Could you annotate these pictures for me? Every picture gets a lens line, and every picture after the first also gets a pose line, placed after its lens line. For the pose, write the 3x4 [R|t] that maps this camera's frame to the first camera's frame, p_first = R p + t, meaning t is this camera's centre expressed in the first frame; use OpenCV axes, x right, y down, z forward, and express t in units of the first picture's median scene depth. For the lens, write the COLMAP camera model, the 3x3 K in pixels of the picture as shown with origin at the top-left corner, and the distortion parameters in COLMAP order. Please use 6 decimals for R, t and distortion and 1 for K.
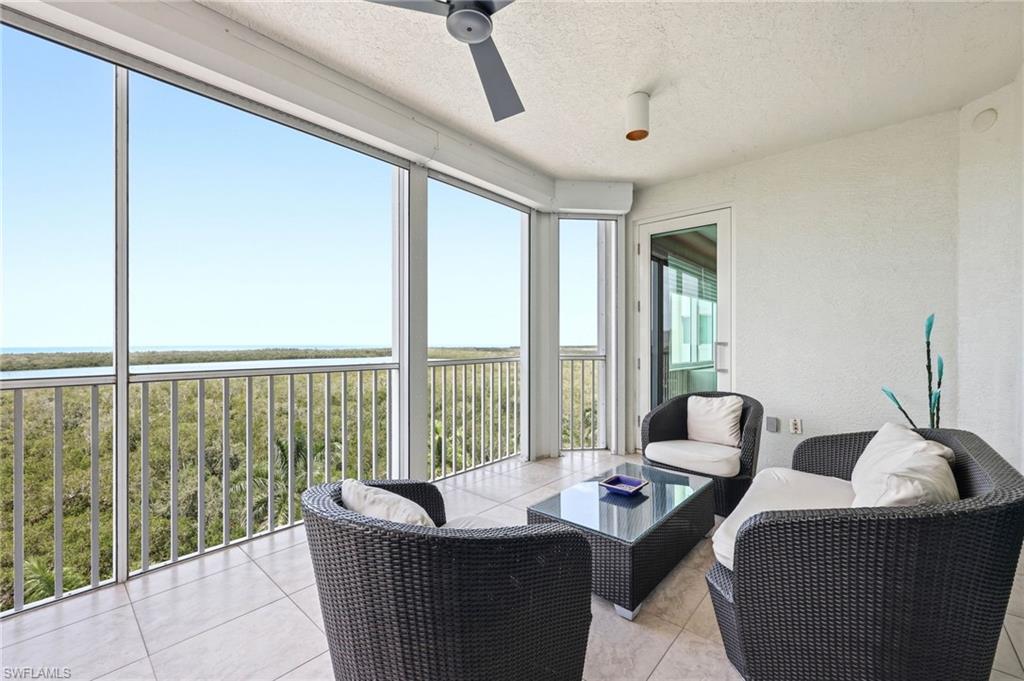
lens RADIAL K [[419.2, 0, 514.9], [0, 419.2, 340.4], [0, 0, 1]] dist [-0.001066, -0.000042]
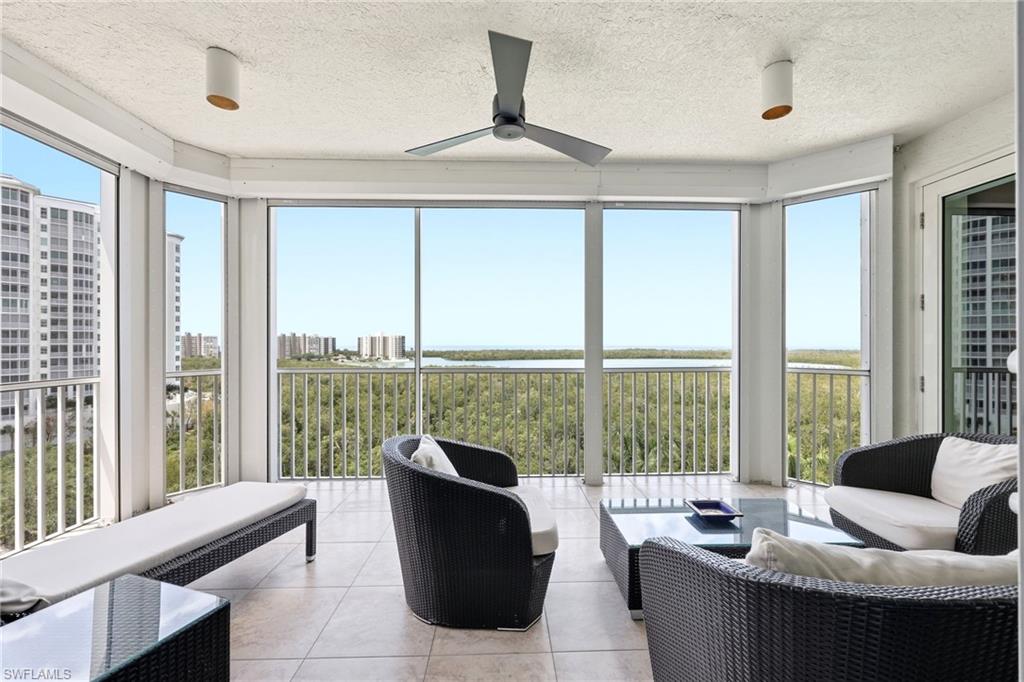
lens RADIAL K [[418.8, 0, 512.0], [0, 418.8, 341.0], [0, 0, 1]] dist [-0.000294, 0.000020]
pose [[0.681040, -0.001959, -0.732244, 0.351135], [0.002527, 0.999997, -0.000325, -0.018700], [0.732242, -0.001629, 0.681043, 0.018177]]
